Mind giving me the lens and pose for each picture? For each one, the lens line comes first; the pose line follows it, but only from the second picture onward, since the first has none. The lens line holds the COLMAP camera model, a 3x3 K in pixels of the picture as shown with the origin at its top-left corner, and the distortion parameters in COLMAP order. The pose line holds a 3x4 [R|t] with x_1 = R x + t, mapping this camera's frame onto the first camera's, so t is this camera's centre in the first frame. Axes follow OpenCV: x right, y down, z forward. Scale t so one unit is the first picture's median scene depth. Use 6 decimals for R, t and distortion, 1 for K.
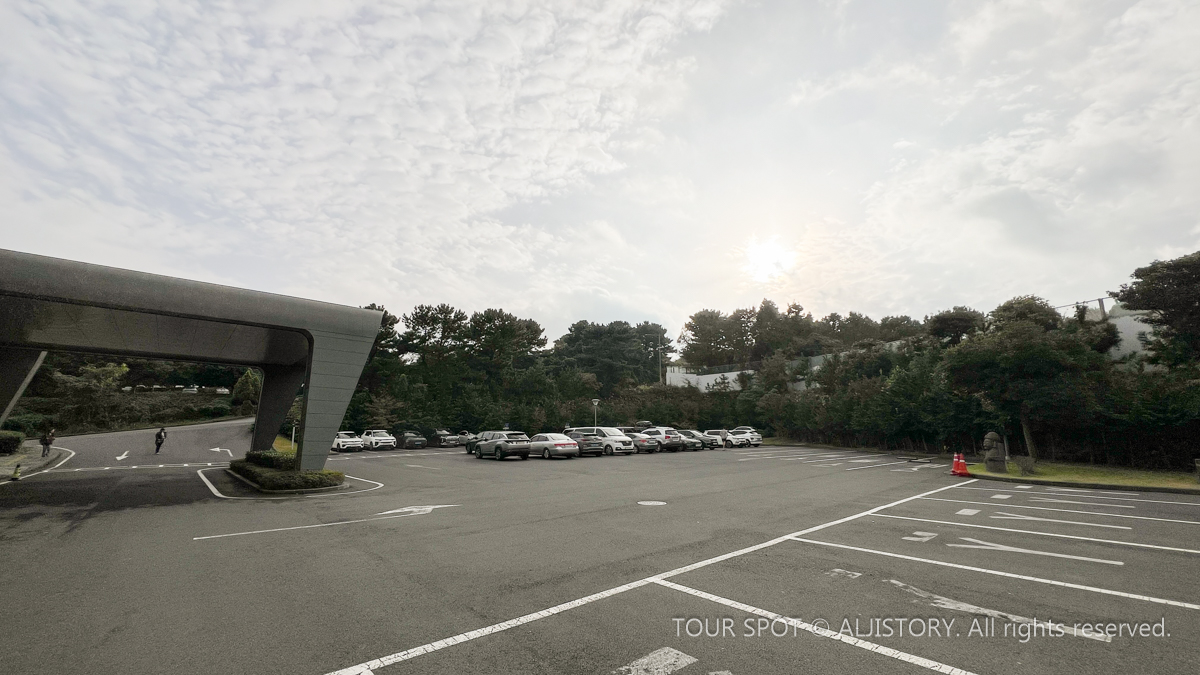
lens RADIAL K [[474.9, 0, 594.7], [0, 474.9, 339.9], [0, 0, 1]] dist [0.003498, -0.000210]
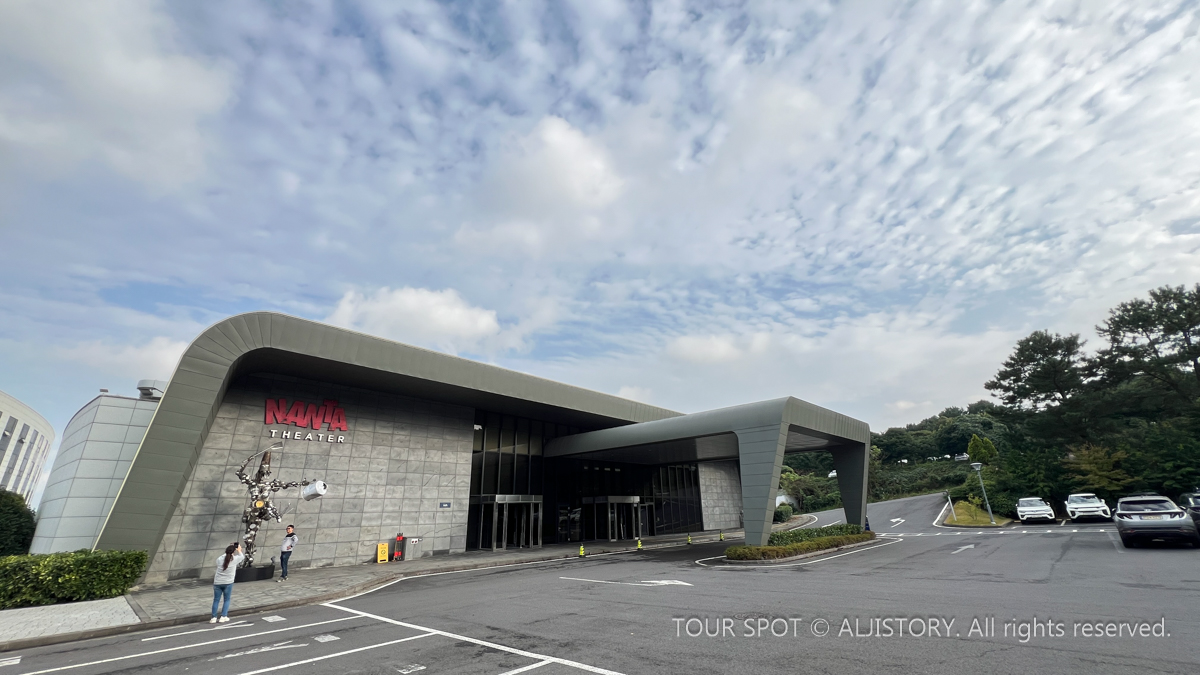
lens RADIAL K [[474.9, 0, 596.2], [0, 474.9, 338.9], [0, 0, 1]] dist [0.003498, -0.000210]
pose [[0.083163, -0.342080, -0.935983, 0.174185], [0.222189, 0.921959, -0.317213, 0.023014], [0.971450, -0.181585, 0.152679, 0.133406]]
